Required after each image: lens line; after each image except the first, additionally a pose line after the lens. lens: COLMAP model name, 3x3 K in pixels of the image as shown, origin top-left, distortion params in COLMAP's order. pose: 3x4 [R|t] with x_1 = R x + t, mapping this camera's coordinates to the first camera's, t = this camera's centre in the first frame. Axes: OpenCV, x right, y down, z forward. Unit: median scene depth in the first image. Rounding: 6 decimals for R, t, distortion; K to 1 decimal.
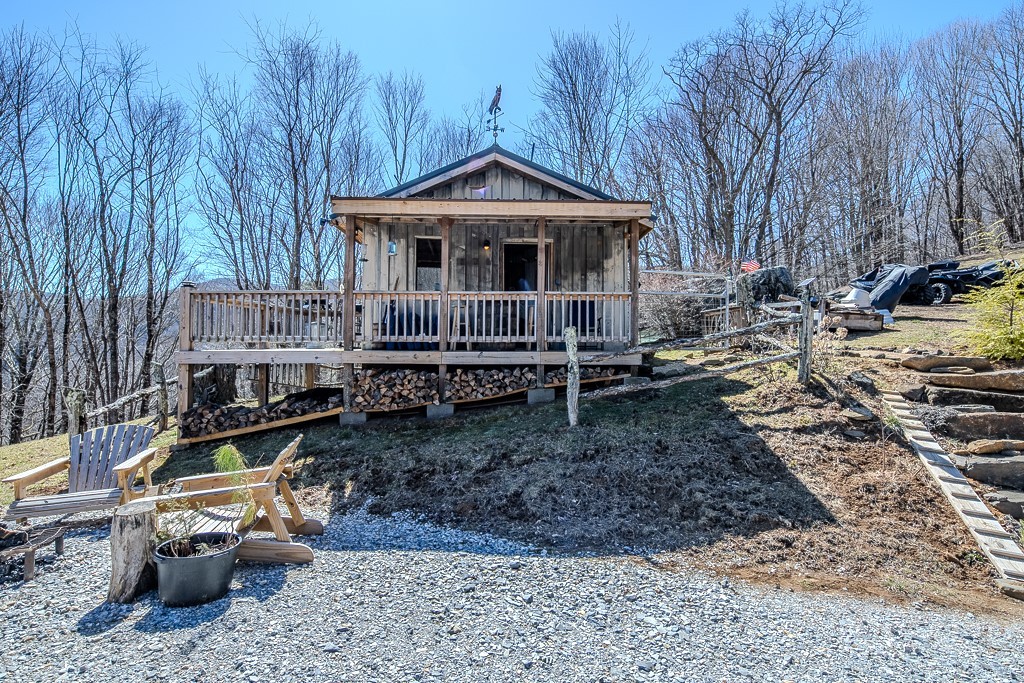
lens RADIAL K [[505.8, 0, 516.1], [0, 505.8, 341.6], [0, 0, 1]] dist [0.001441, -0.004931]
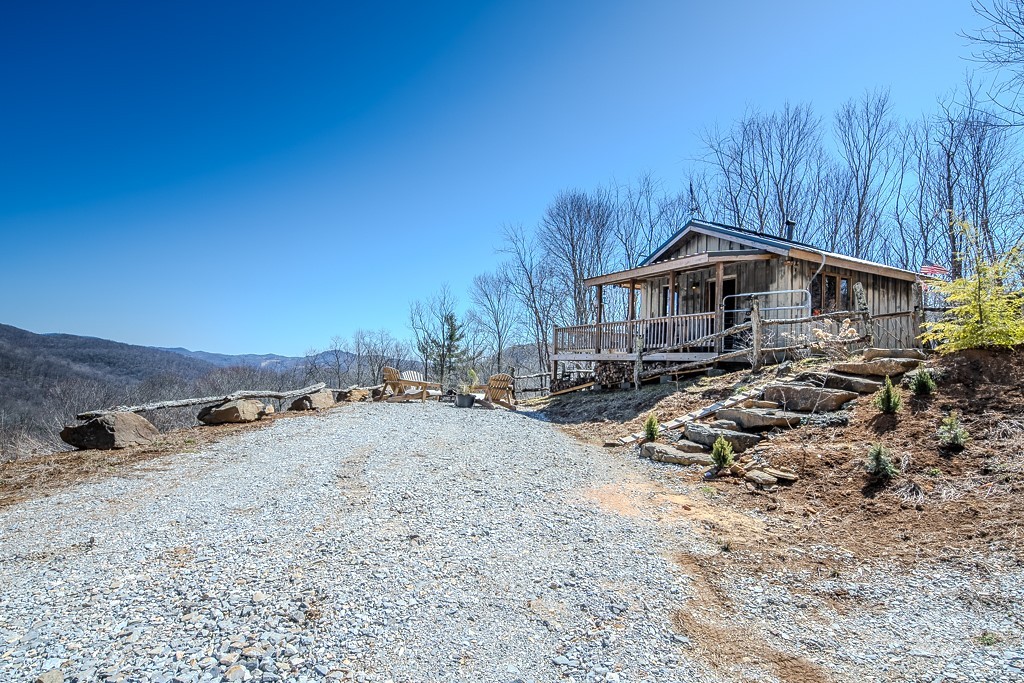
lens RADIAL K [[505.8, 0, 516.1], [0, 505.8, 341.6], [0, 0, 1]] dist [0.001441, -0.004931]
pose [[0.461241, -0.032837, -0.886667, 1.037086], [-0.023148, 0.998529, -0.049021, 0.060993], [0.886973, 0.043135, 0.459802, -0.151393]]
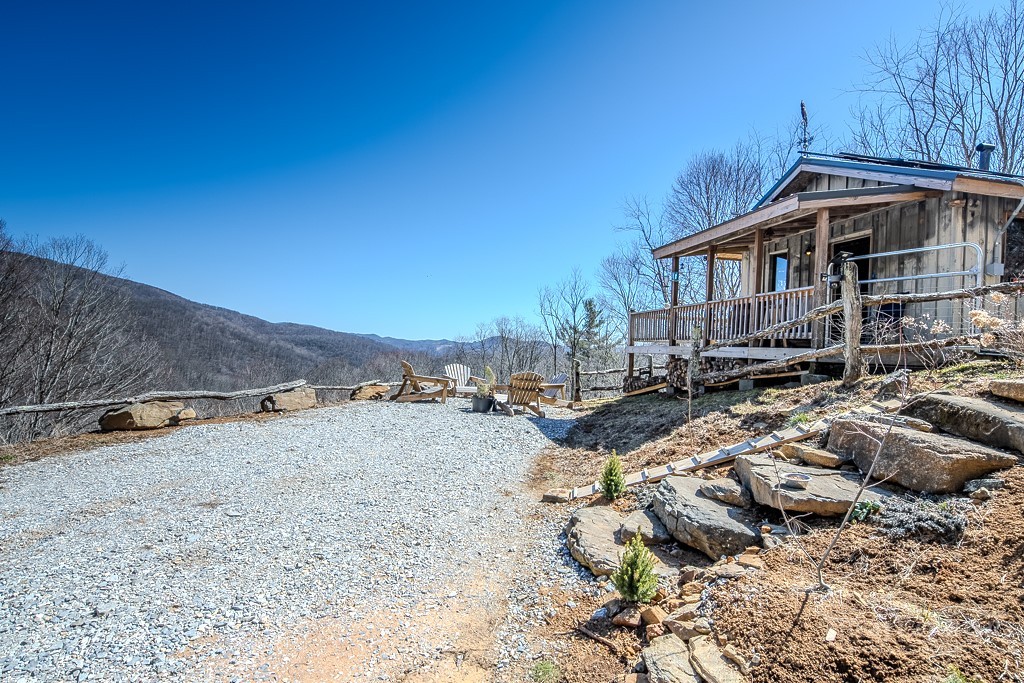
lens RADIAL K [[505.8, 0, 516.1], [0, 505.8, 341.6], [0, 0, 1]] dist [0.001441, -0.004931]
pose [[0.169054, -0.007190, -0.985581, 0.885295], [-0.031653, 0.999418, -0.012720, 0.031251], [0.985098, 0.033347, 0.168728, 0.234293]]
